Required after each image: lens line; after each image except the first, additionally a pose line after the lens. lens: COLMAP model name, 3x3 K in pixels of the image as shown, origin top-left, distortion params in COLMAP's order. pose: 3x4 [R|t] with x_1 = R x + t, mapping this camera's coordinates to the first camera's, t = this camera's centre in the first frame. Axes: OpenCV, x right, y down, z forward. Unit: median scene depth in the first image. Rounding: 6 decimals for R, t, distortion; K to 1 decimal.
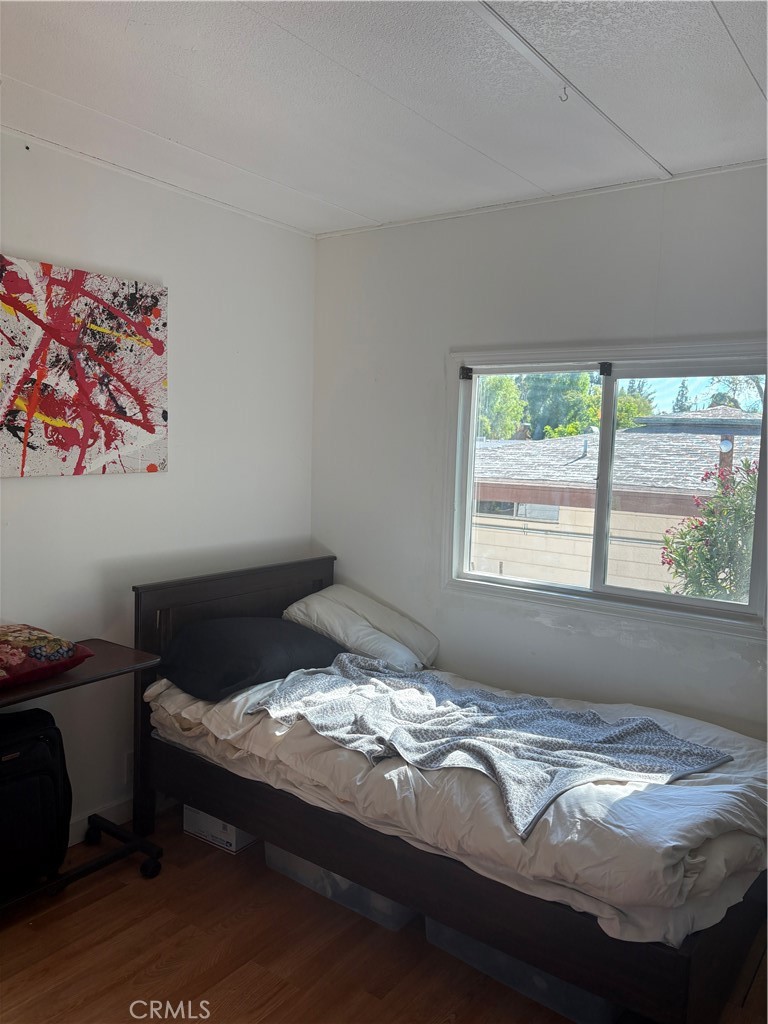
lens RADIAL K [[780.0, 0, 383.9], [0, 780.0, 508.8], [0, 0, 1]] dist [0.052730, -0.028746]
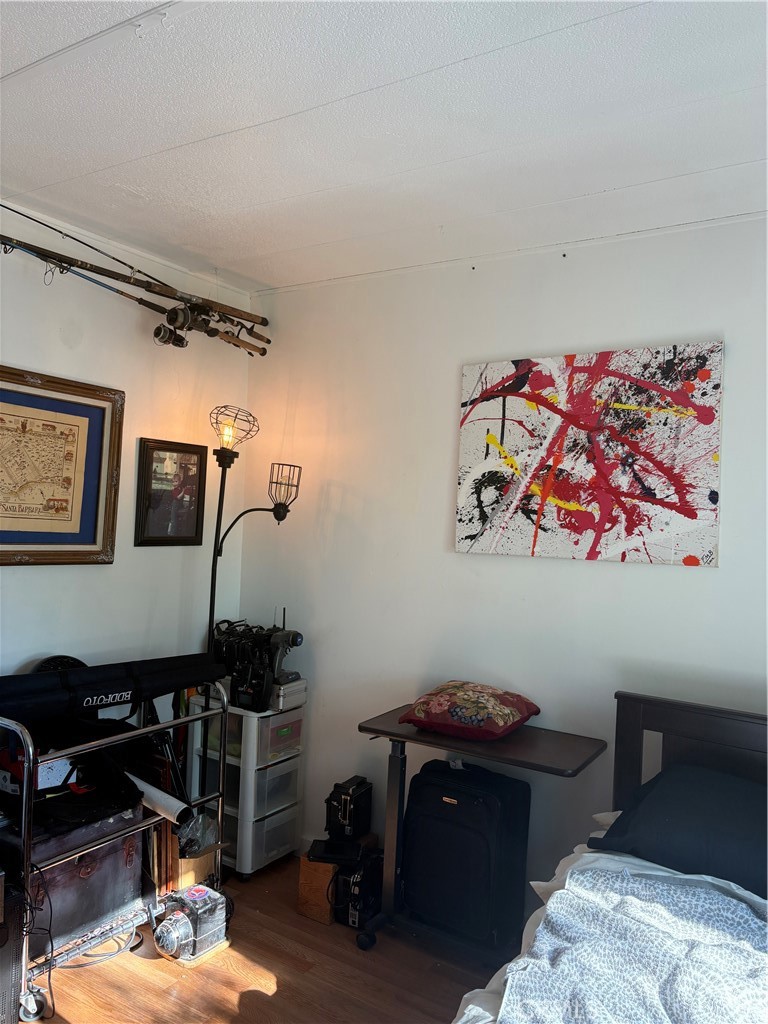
lens RADIAL K [[780.0, 0, 383.0], [0, 780.0, 515.4], [0, 0, 1]] dist [0.052730, -0.028746]
pose [[0.073176, -0.021291, -0.997092, 0.555013], [-0.131663, 0.990815, -0.030820, -0.034220], [0.988590, 0.133535, 0.069701, 0.677284]]
